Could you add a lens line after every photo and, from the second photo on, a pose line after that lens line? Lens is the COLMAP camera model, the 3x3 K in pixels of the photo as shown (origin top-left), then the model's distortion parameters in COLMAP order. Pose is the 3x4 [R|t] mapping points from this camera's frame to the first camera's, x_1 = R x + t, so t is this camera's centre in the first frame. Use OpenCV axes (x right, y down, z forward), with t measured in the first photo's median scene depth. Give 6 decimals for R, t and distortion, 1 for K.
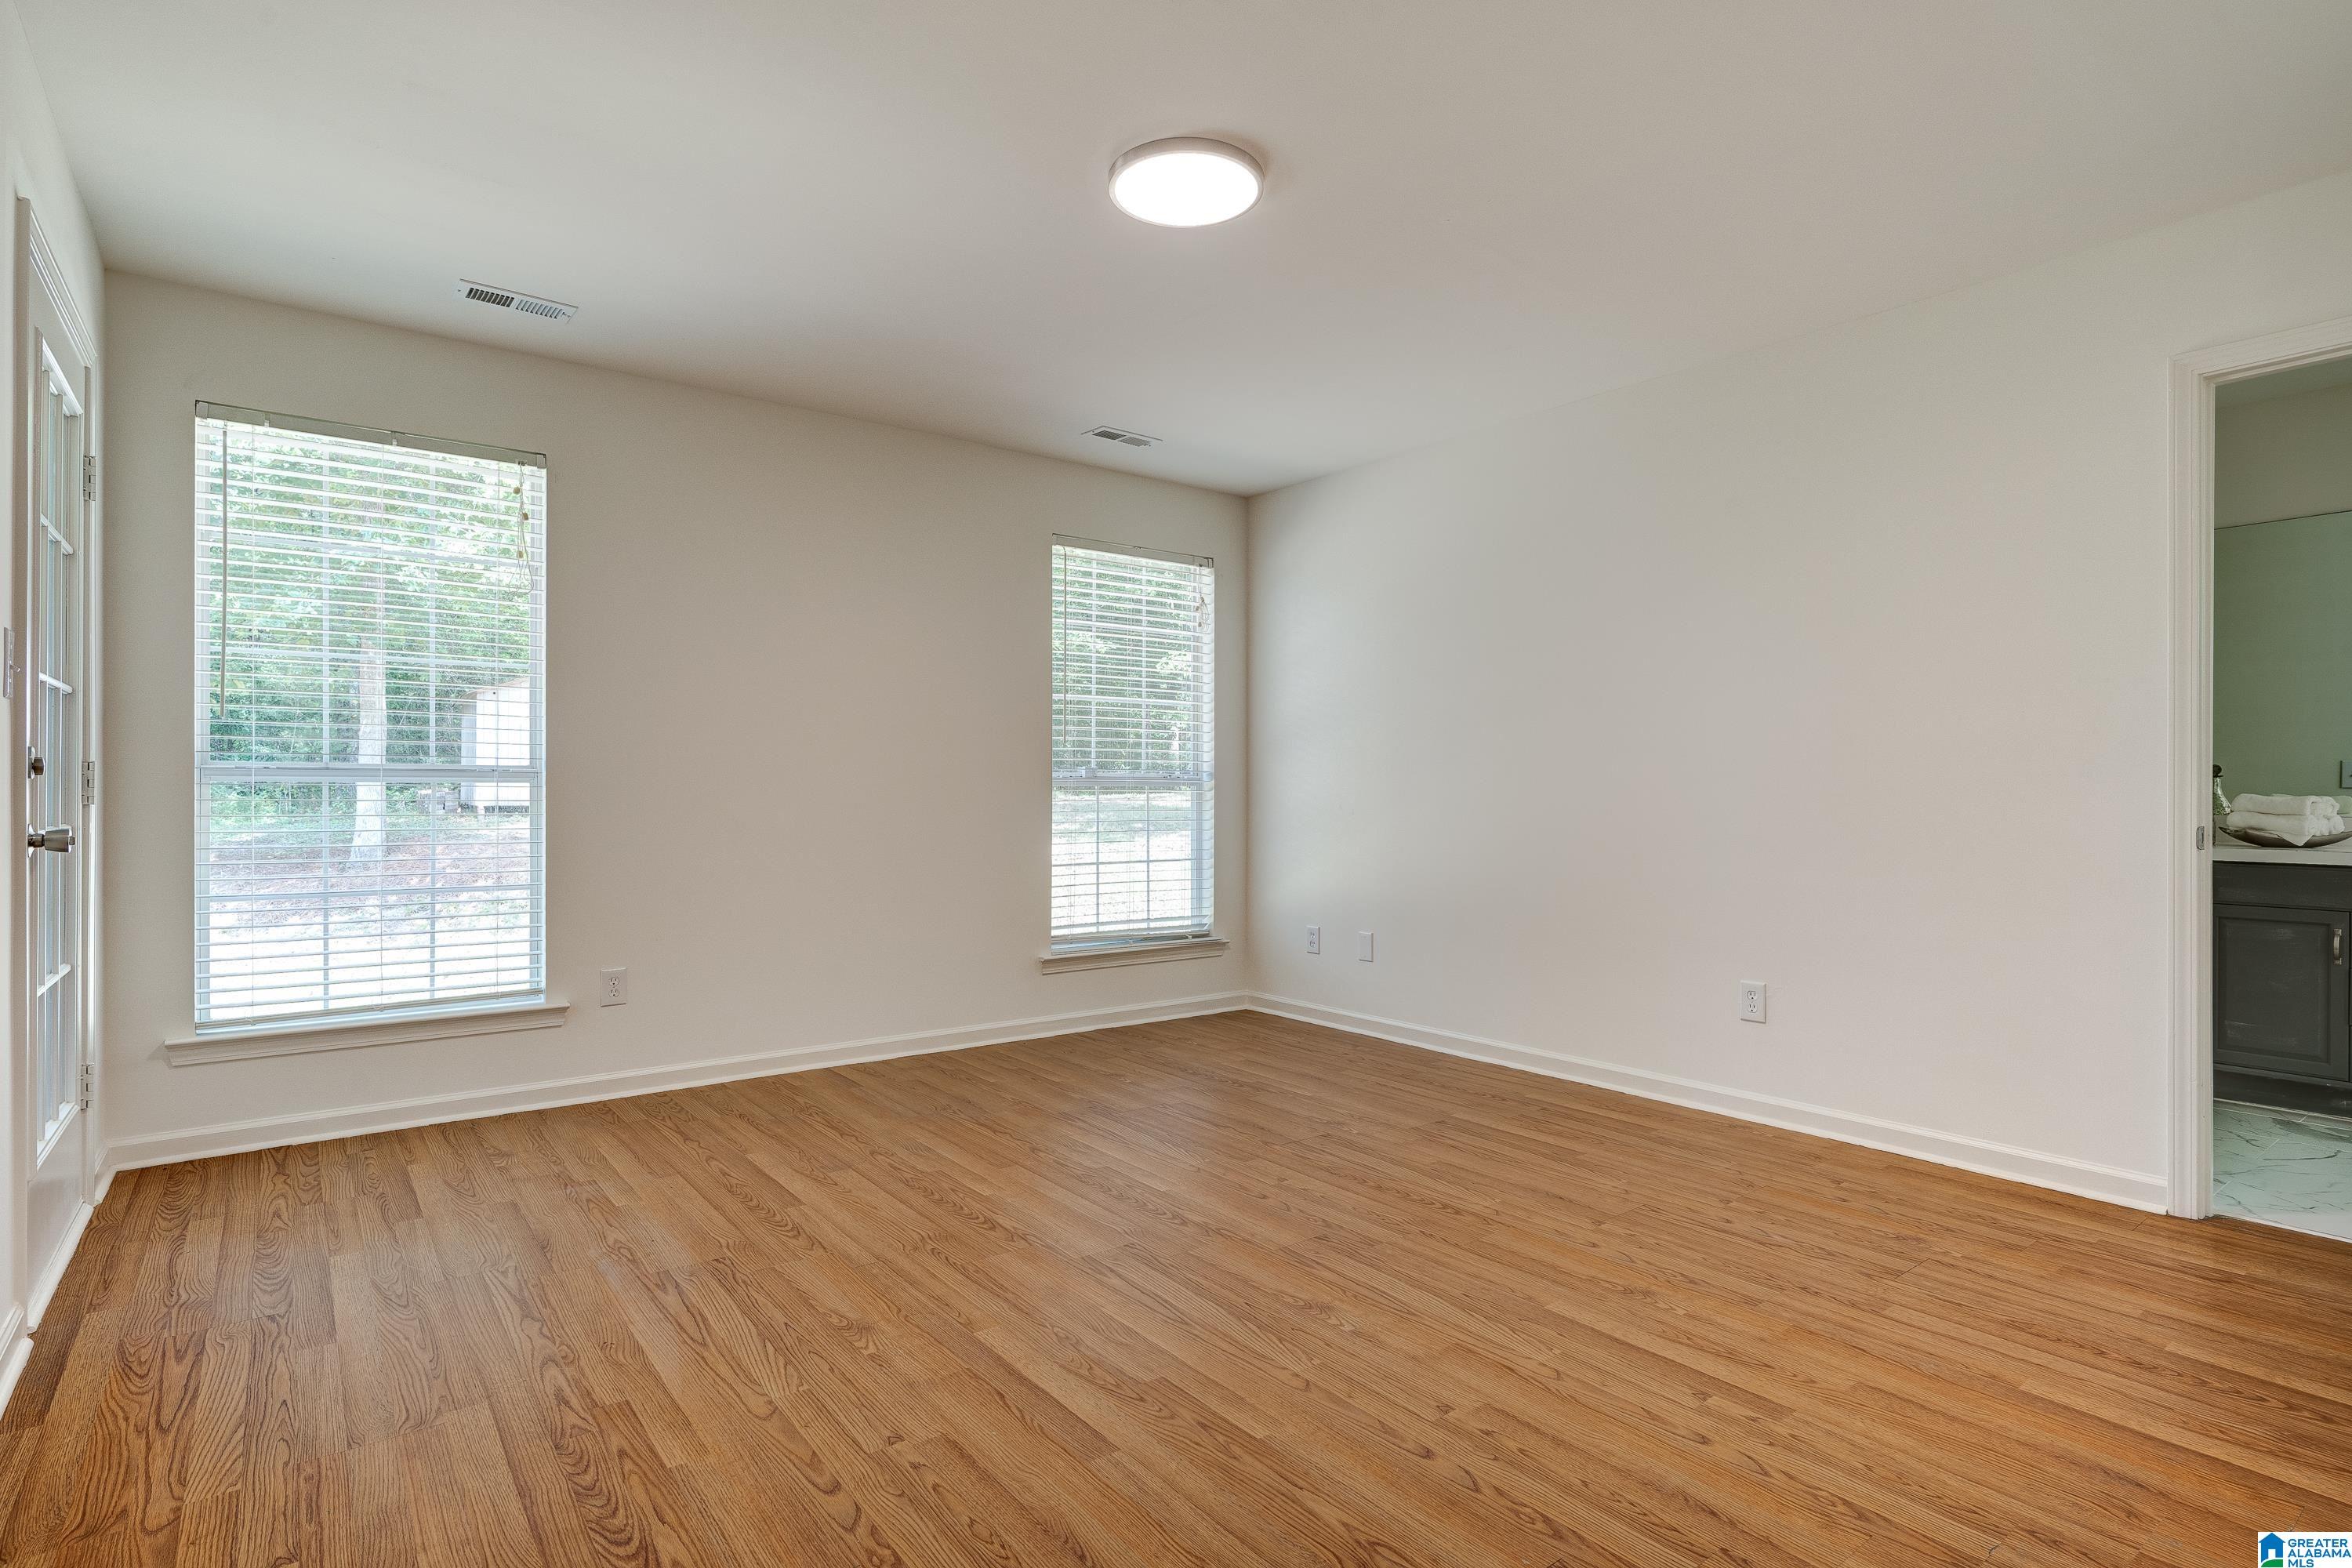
lens RADIAL K [[1184.8, 0, 1183.0], [0, 1184.8, 785.3], [0, 0, 1]] dist [0.000818, 0.000398]
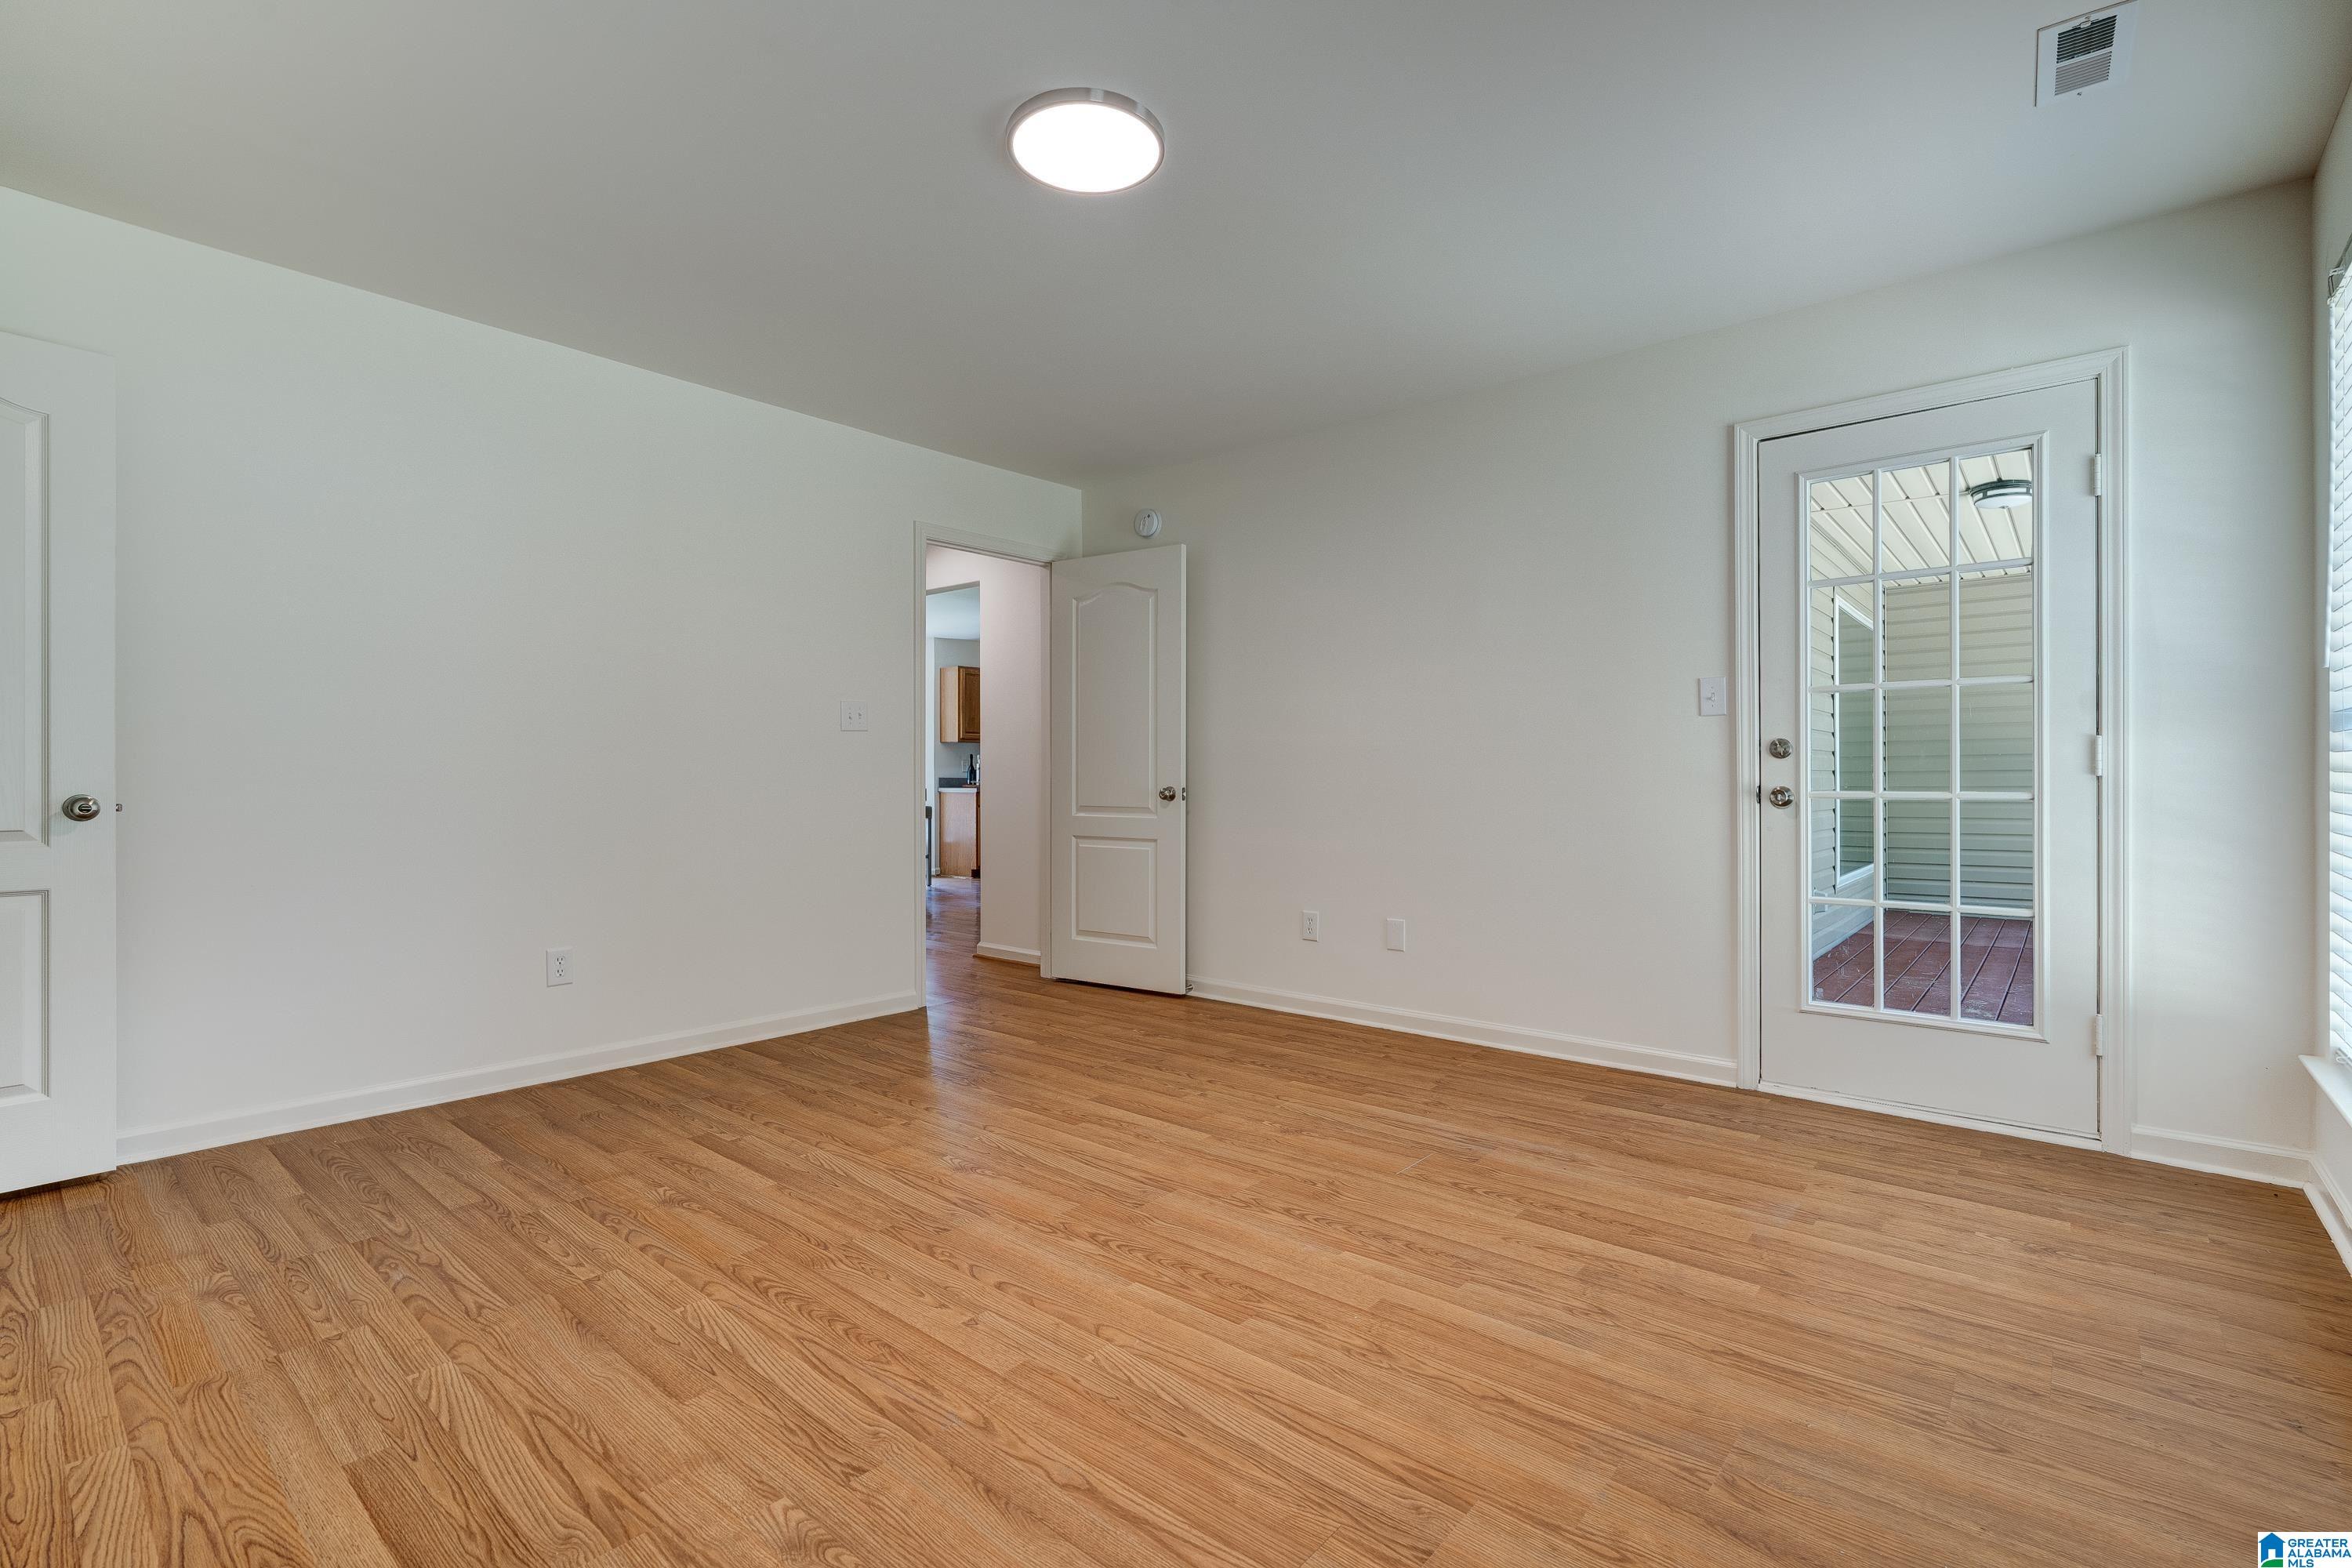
lens RADIAL K [[1066.4, 0, 1176.0], [0, 1066.4, 784.0], [0, 0, 1]] dist [-0.002692, -0.000172]
pose [[-0.980458, -0.000812, -0.196727, 0.100918], [-0.000219, 0.999995, -0.003034, 0.027595], [0.196729, -0.002932, -0.980454, 1.844860]]
